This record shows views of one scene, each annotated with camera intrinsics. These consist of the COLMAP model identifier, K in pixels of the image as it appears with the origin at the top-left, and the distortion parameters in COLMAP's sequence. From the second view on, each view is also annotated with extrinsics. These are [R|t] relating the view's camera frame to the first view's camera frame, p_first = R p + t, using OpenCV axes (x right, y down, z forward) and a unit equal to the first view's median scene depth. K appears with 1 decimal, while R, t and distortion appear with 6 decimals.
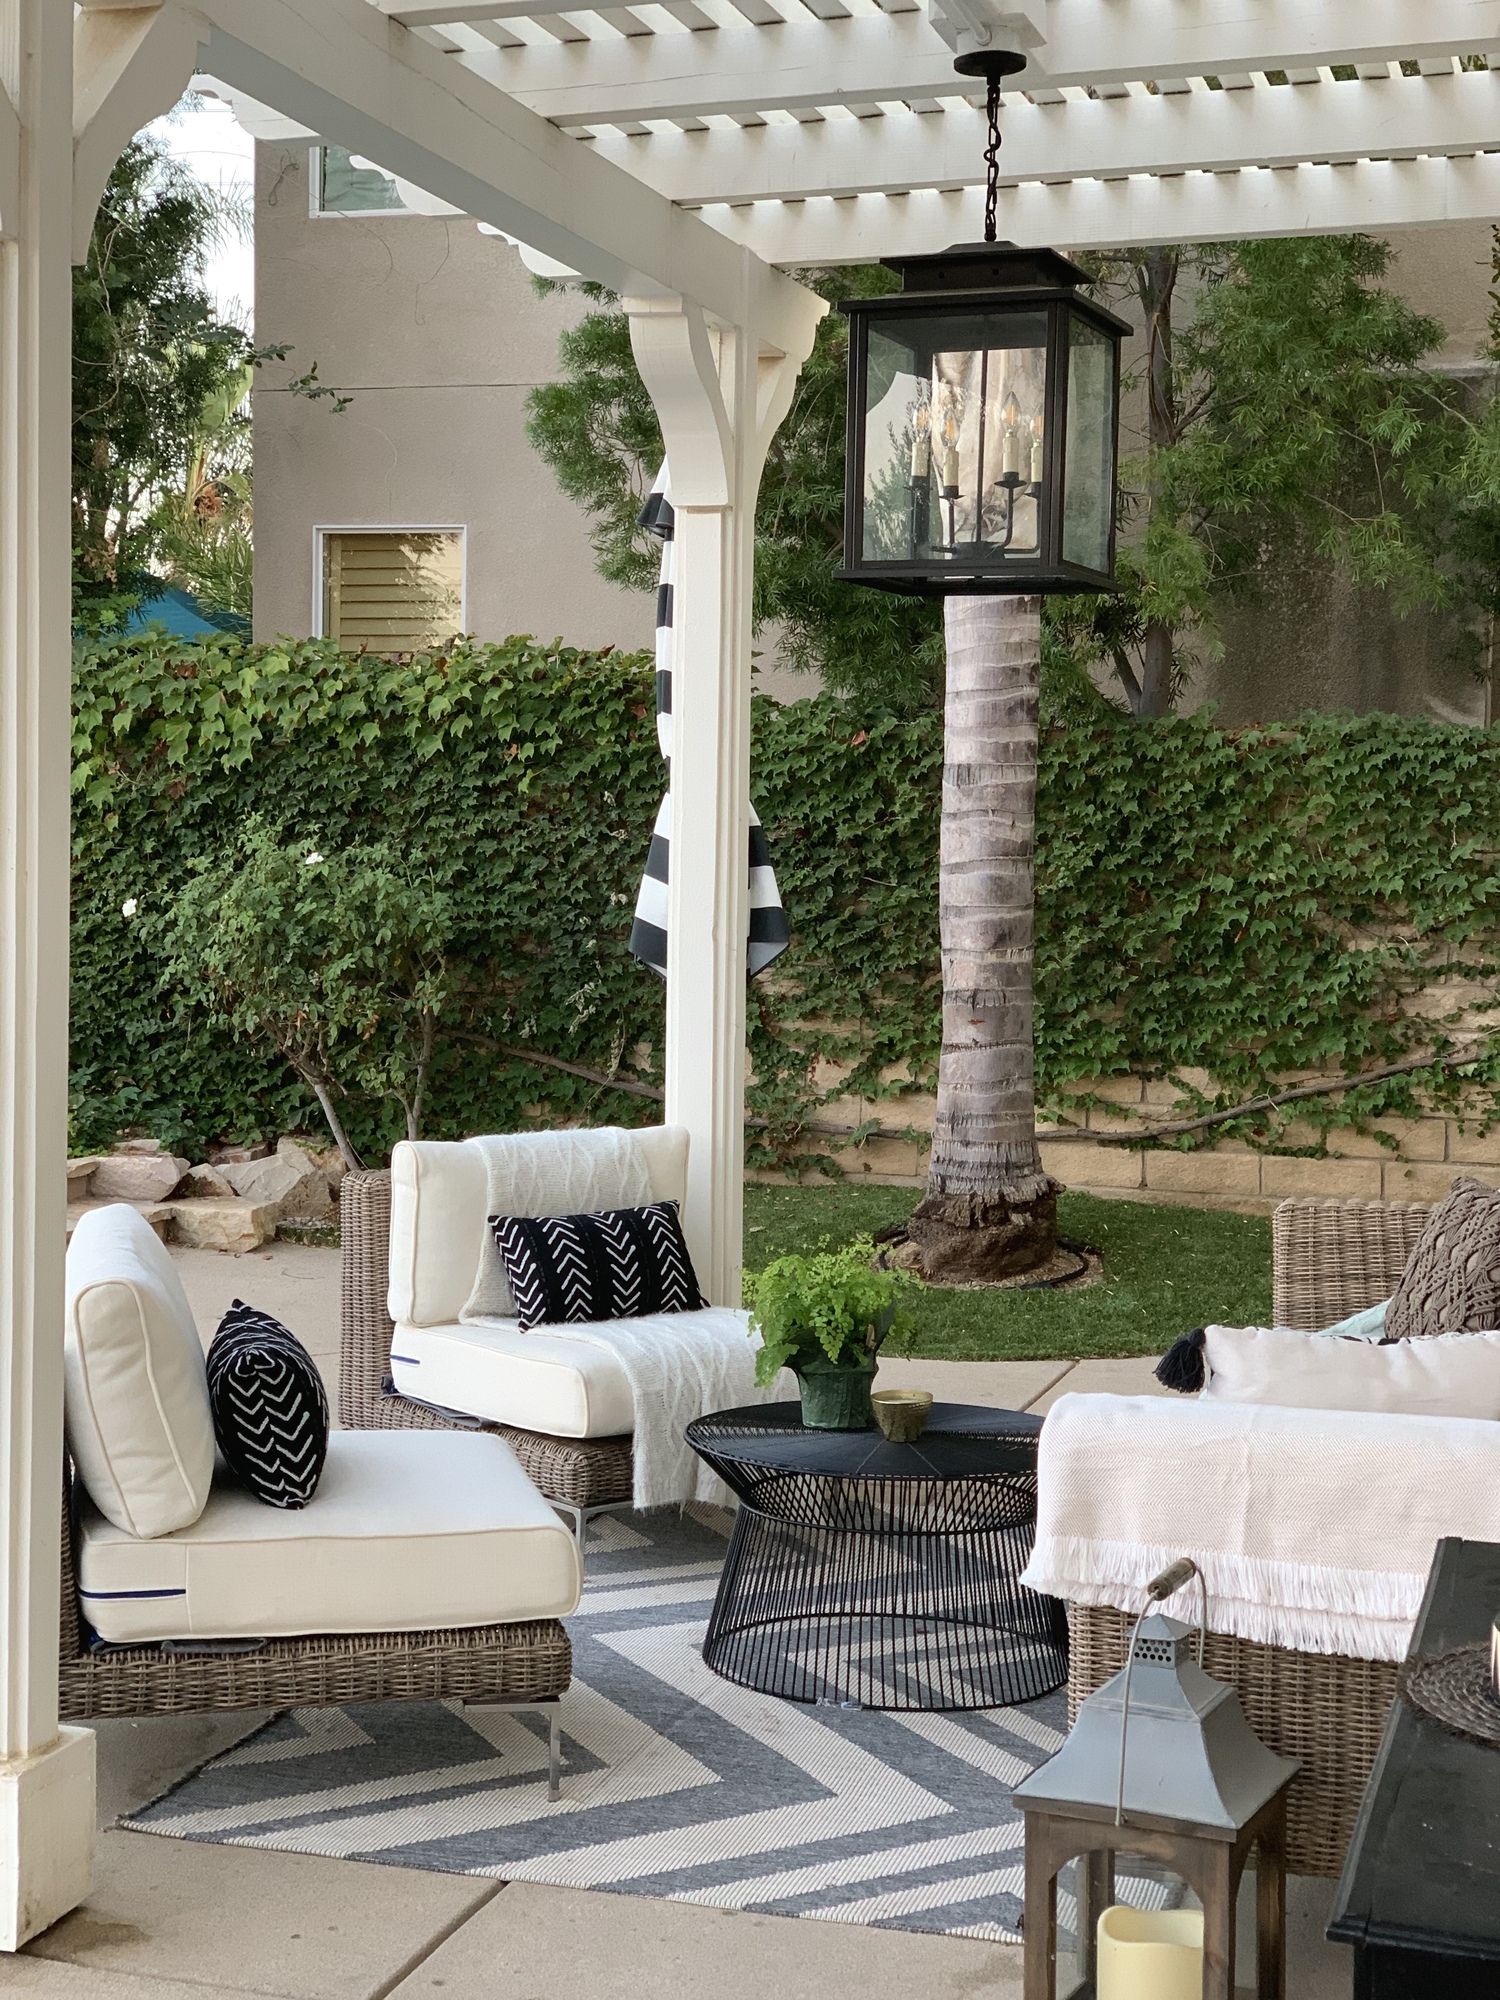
lens RADIAL K [[2923.1, 0, 756.8], [0, 2923.1, 997.8], [0, 0, 1]] dist [0.085046, 0.000000]
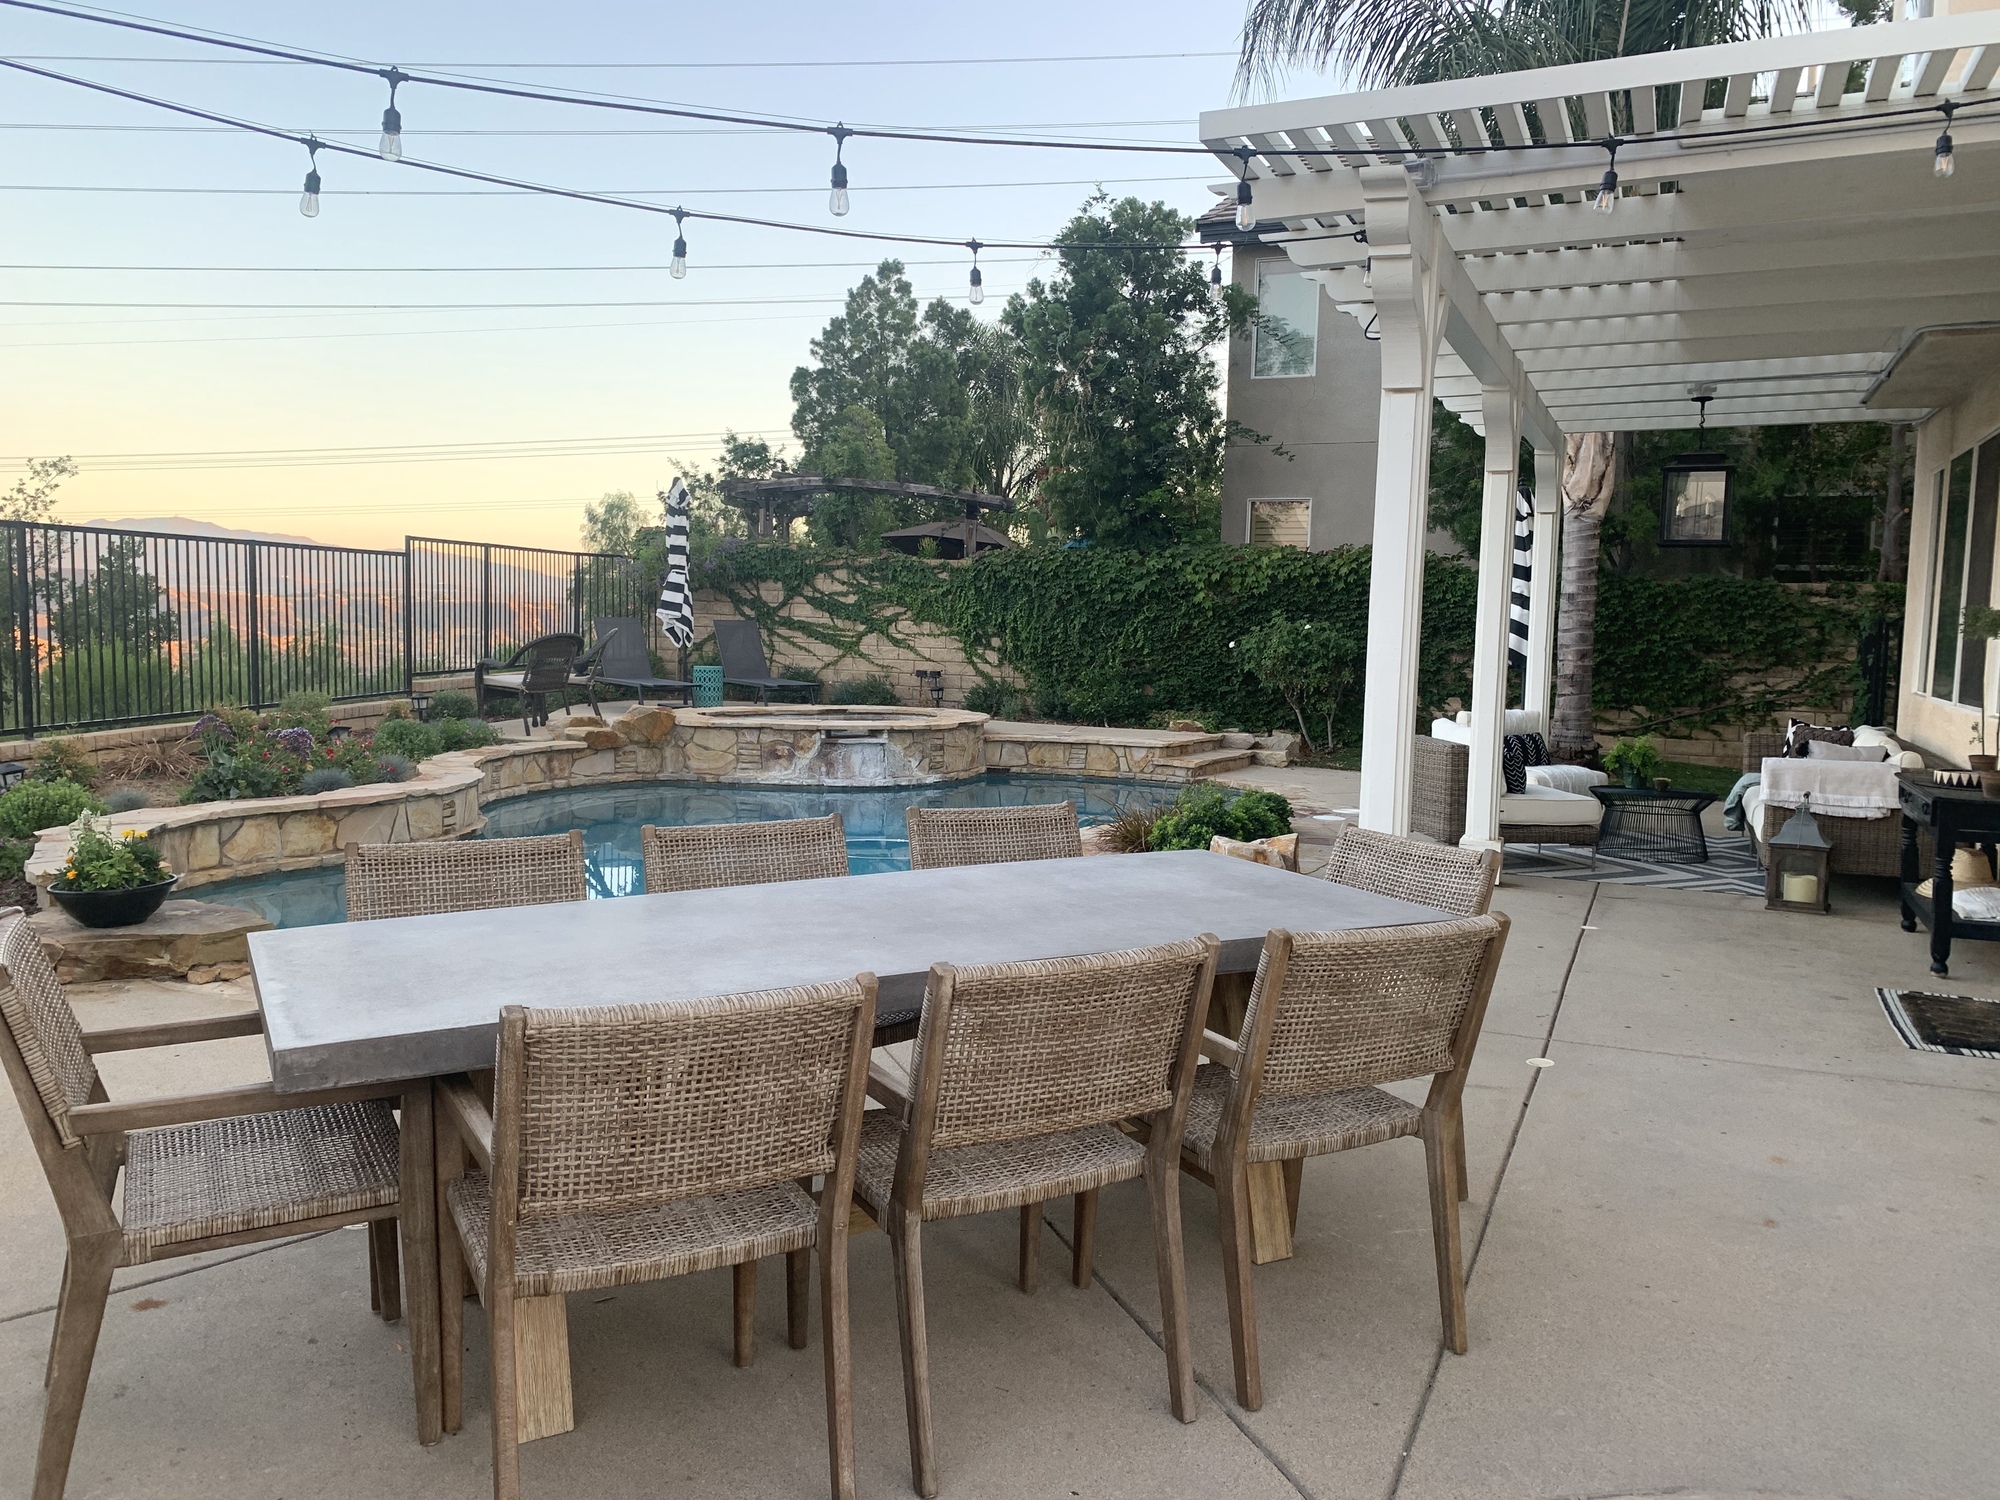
lens RADIAL K [[1488.4, 0, 999.3], [0, 1488.4, 764.7], [0, 0, 1]] dist [-0.001170, -0.010620]
pose [[0.991236, 0.017005, -0.131001, -0.260189], [-0.011879, 0.999136, 0.039817, 0.030917], [0.131565, -0.037912, 0.990582, -0.446924]]
